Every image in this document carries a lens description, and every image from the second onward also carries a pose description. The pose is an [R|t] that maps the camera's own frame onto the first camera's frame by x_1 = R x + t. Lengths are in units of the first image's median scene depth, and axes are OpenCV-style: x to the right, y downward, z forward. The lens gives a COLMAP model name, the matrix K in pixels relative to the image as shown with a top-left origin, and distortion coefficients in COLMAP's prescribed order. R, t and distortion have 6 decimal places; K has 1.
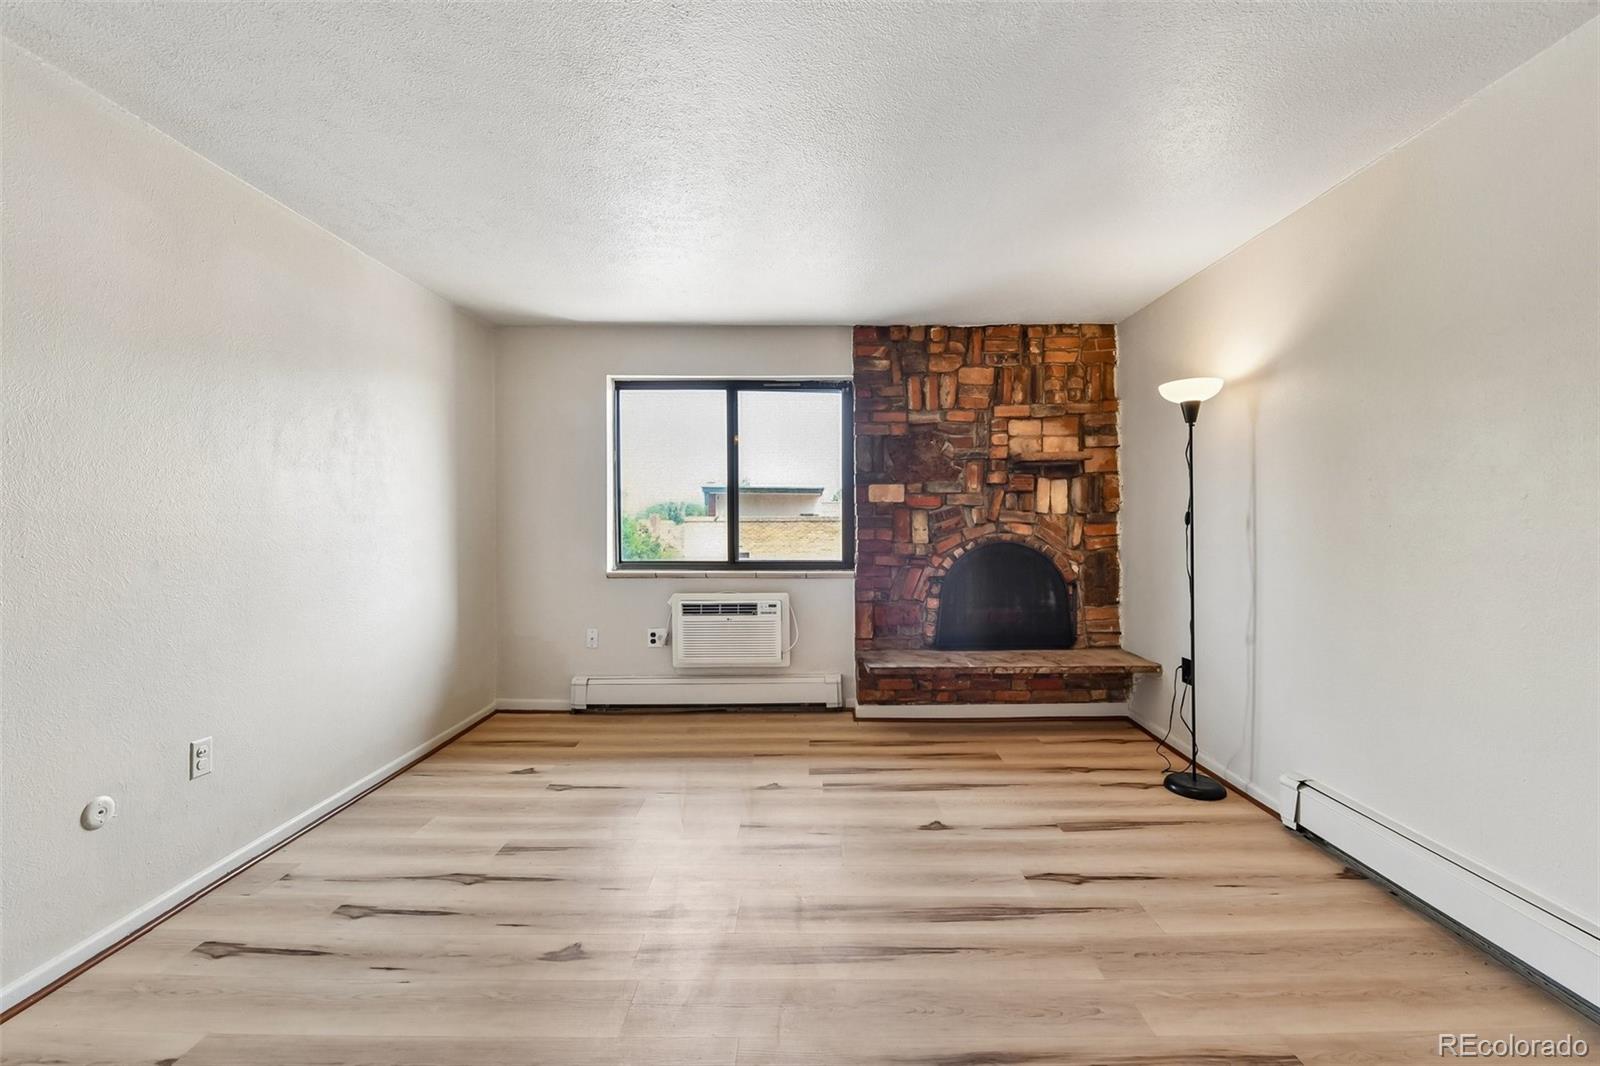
lens RADIAL K [[634.1, 0, 802.8], [0, 634.1, 532.6], [0, 0, 1]] dist [0.001061, -0.005566]
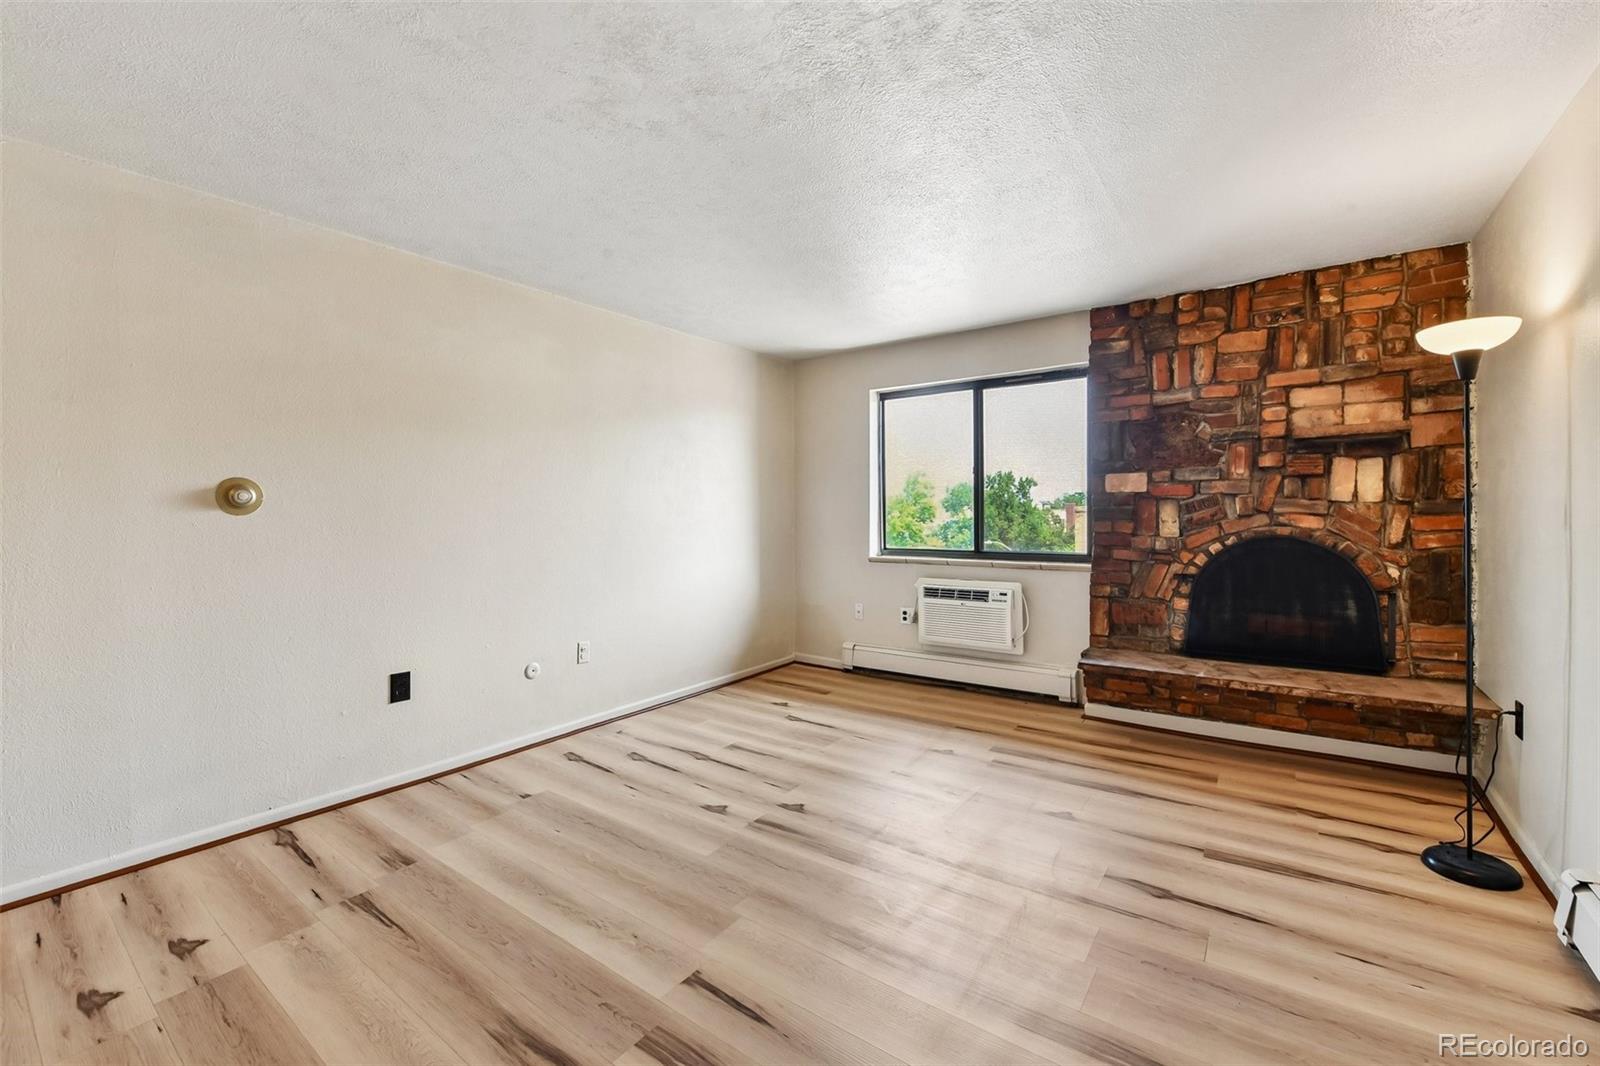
lens RADIAL K [[638.4, 0, 811.4], [0, 638.4, 529.9], [0, 0, 1]] dist [-0.001455, -0.004144]
pose [[0.818286, 0.010485, -0.574715, 0.295281], [-0.003850, 0.999911, 0.012759, -0.002643], [0.574798, -0.008228, 0.818254, -0.038214]]
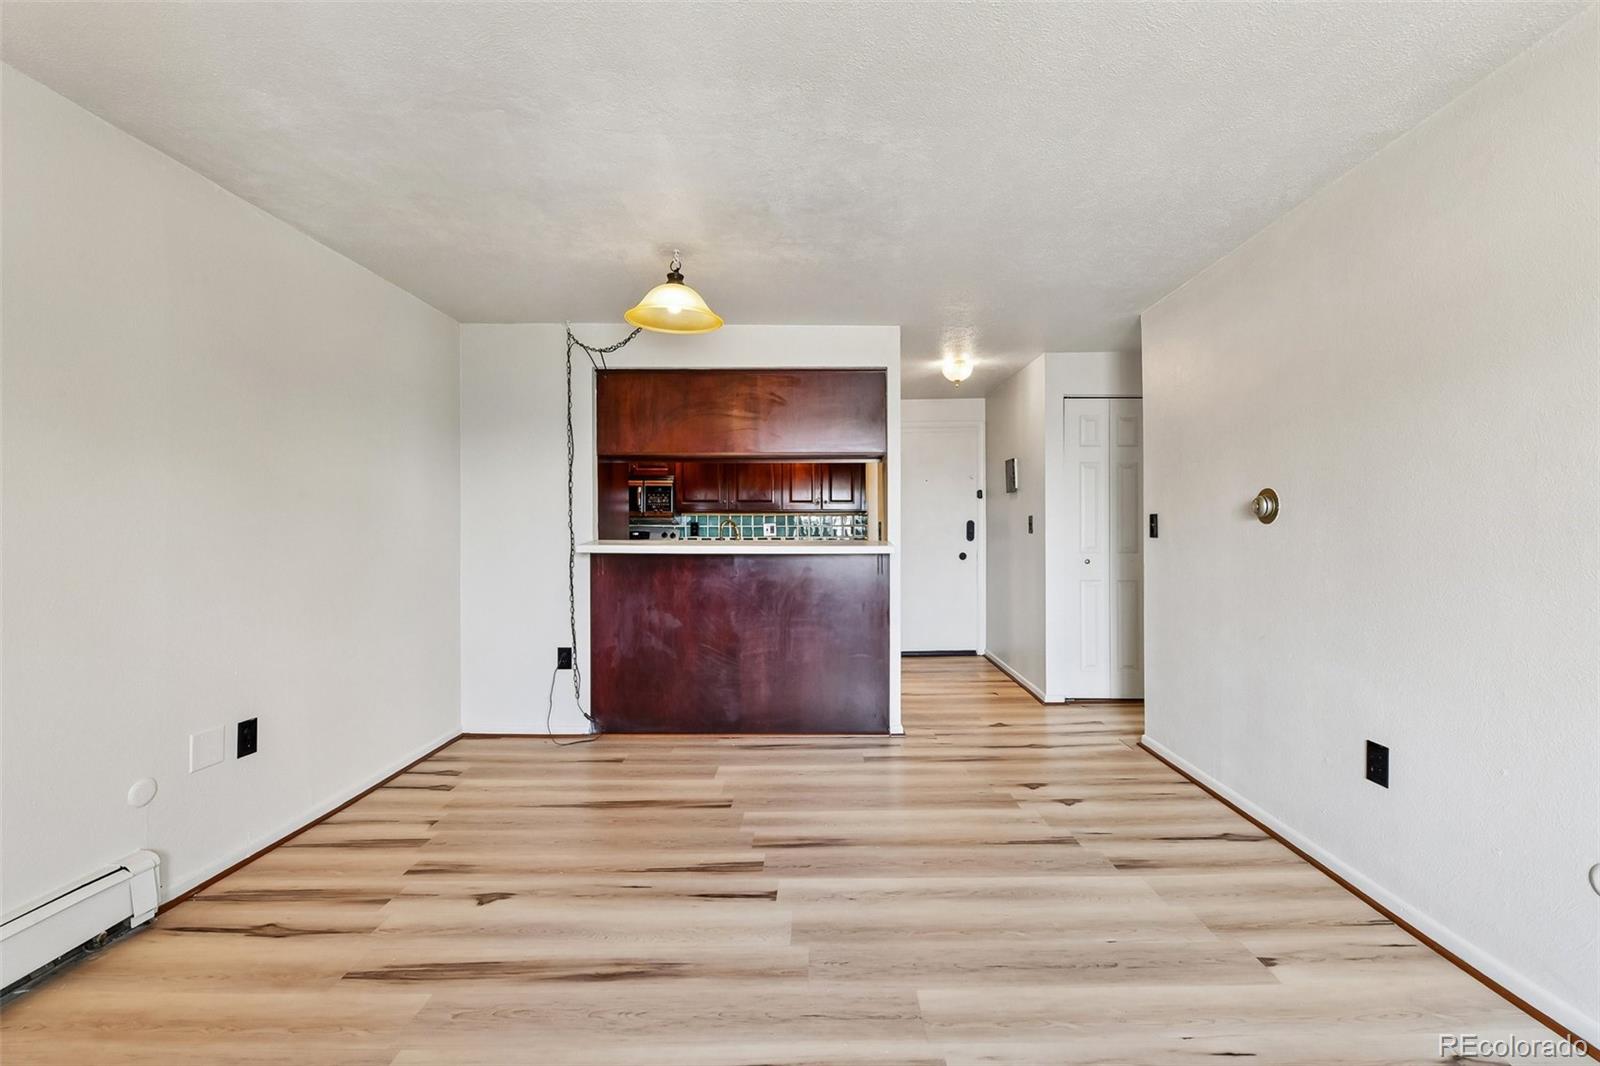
lens RADIAL K [[675.3, 0, 828.4], [0, 675.3, 527.4], [0, 0, 1]] dist [0.000875, -0.004238]
pose [[-0.999876, 0.006850, -0.014185, -0.048257], [0.006748, 0.999951, 0.007251, -0.011924], [0.014234, 0.007154, -0.999873, 0.822164]]
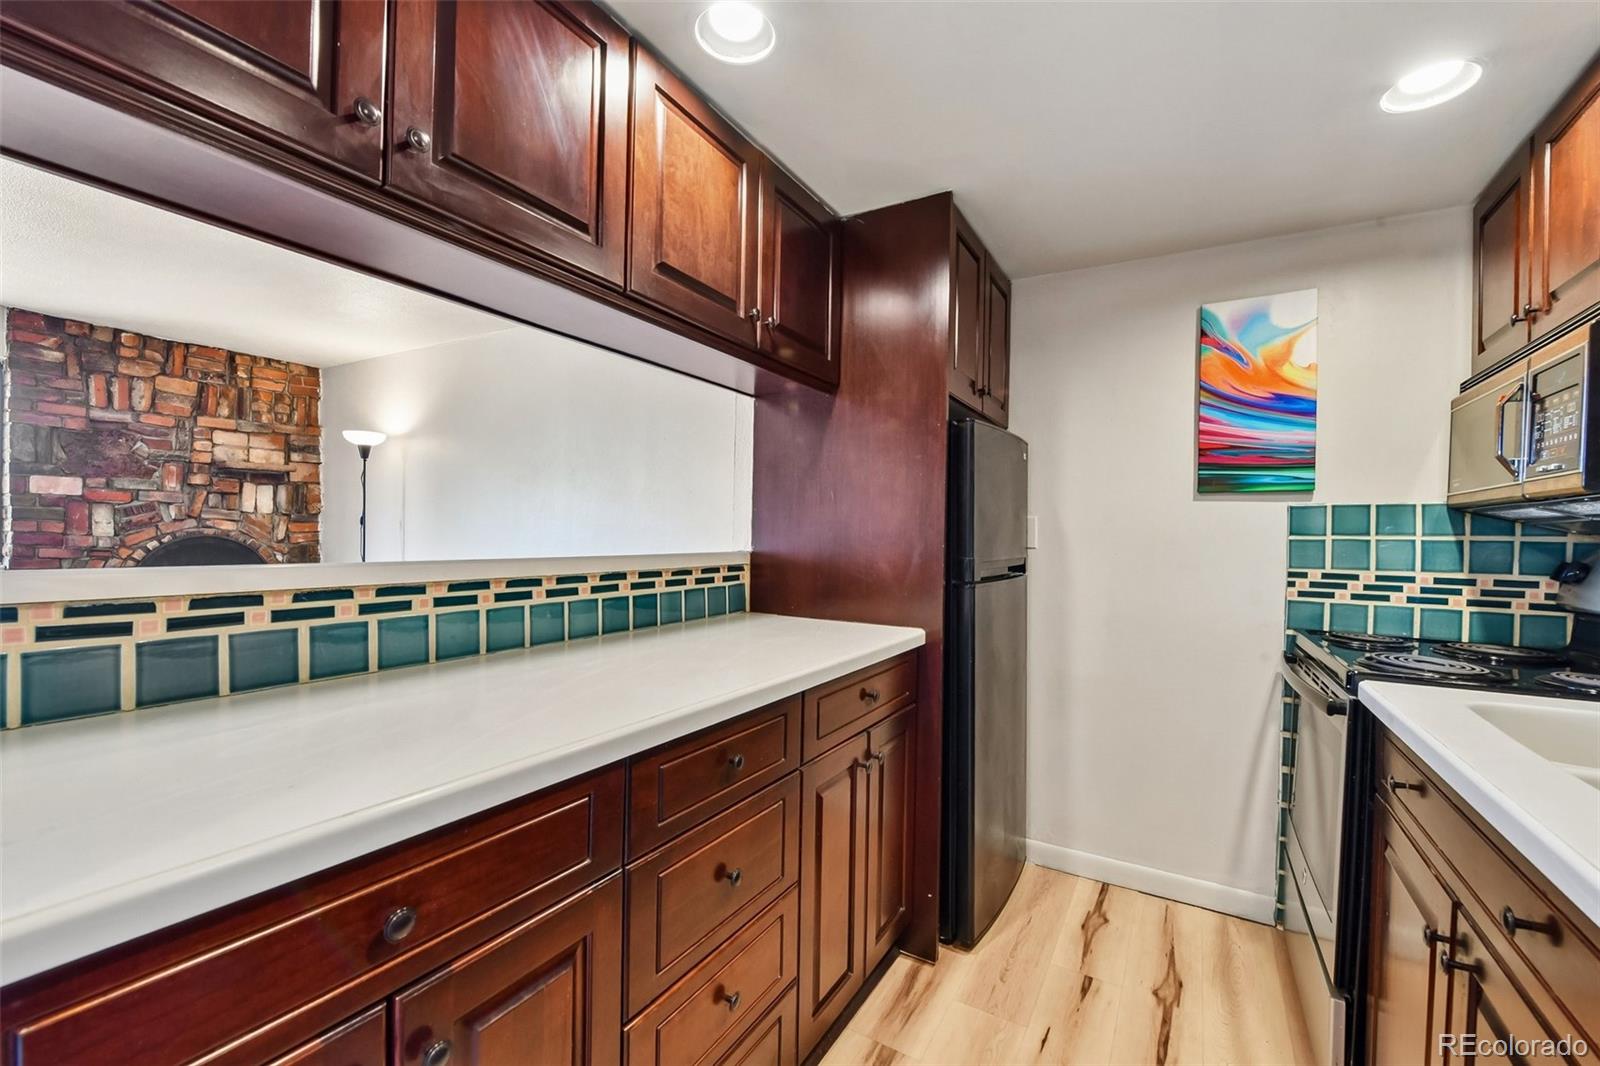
lens RADIAL K [[659.1, 0, 813.0], [0, 659.1, 540.9], [0, 0, 1]] dist [-0.001429, -0.003809]
pose [[0.499201, 0.007653, 0.866453, -0.163888], [-0.018473, 0.999828, 0.001812, 0.001593], [-0.866290, -0.016910, 0.499256, -0.545398]]
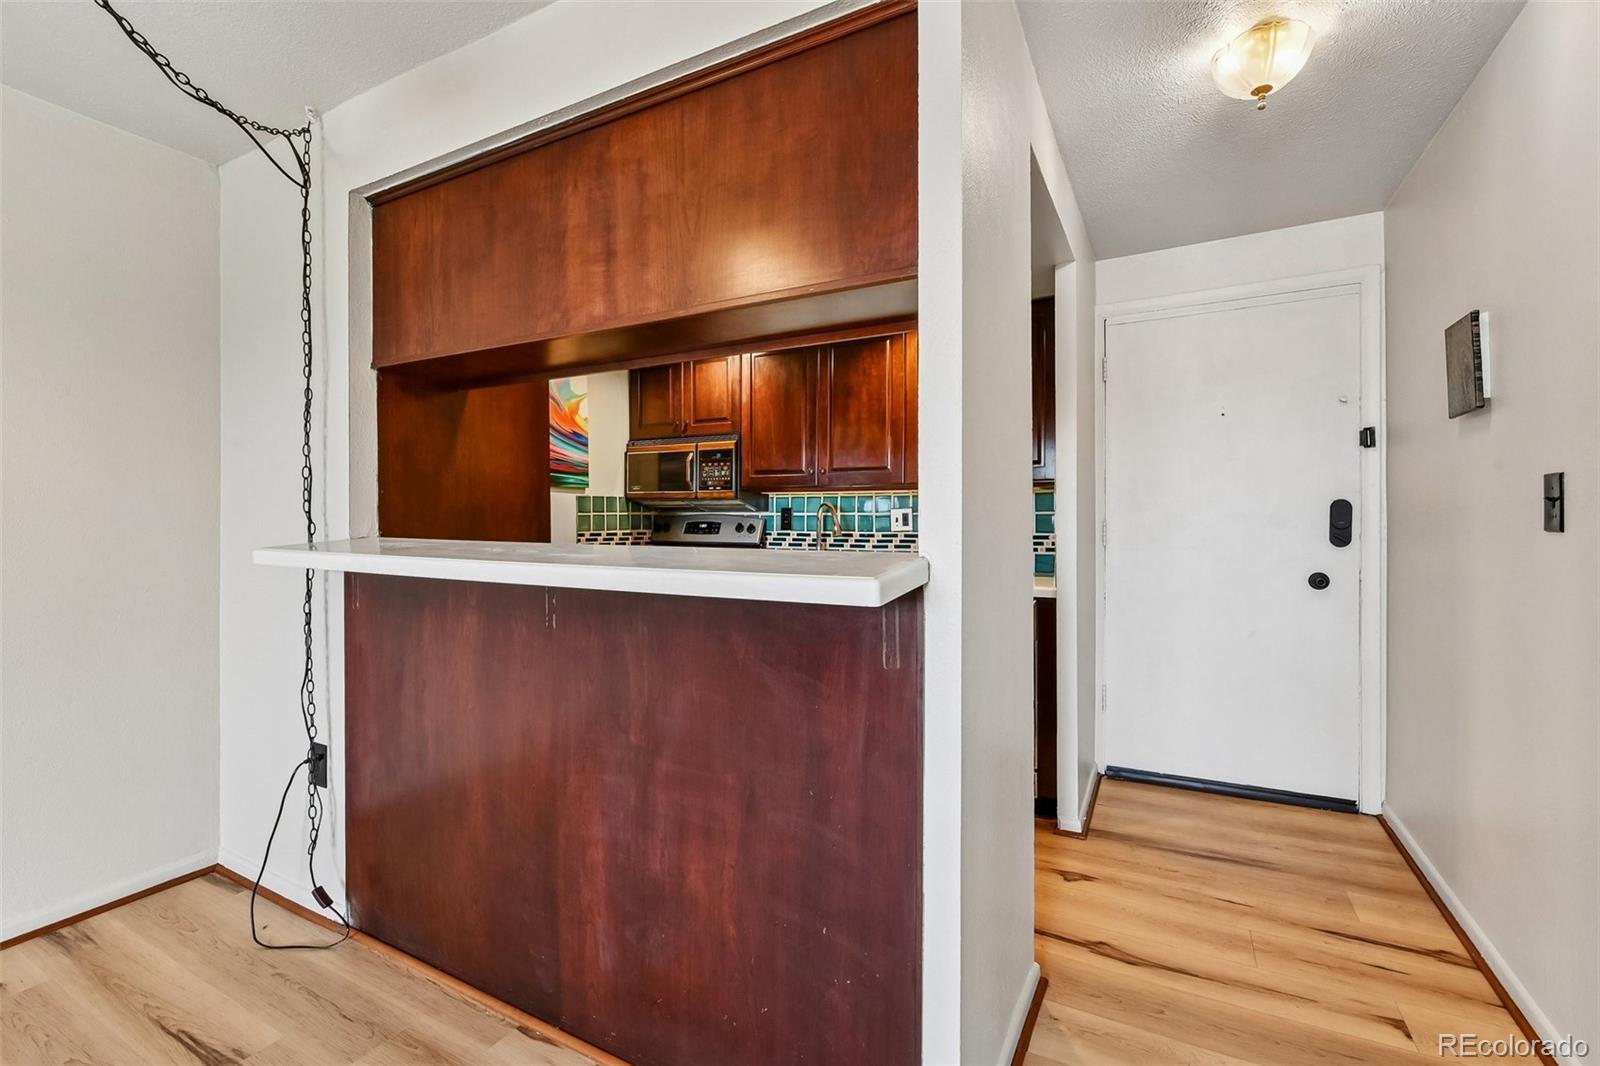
lens RADIAL K [[694.6, 0, 800.7], [0, 694.6, 519.2], [0, 0, 1]] dist [-0.000343, -0.000083]
pose [[-0.885525, 0.005018, 0.464565, -0.249725], [0.007971, 0.999959, 0.004392, -0.001791], [-0.464523, 0.007592, -0.885528, 0.110511]]
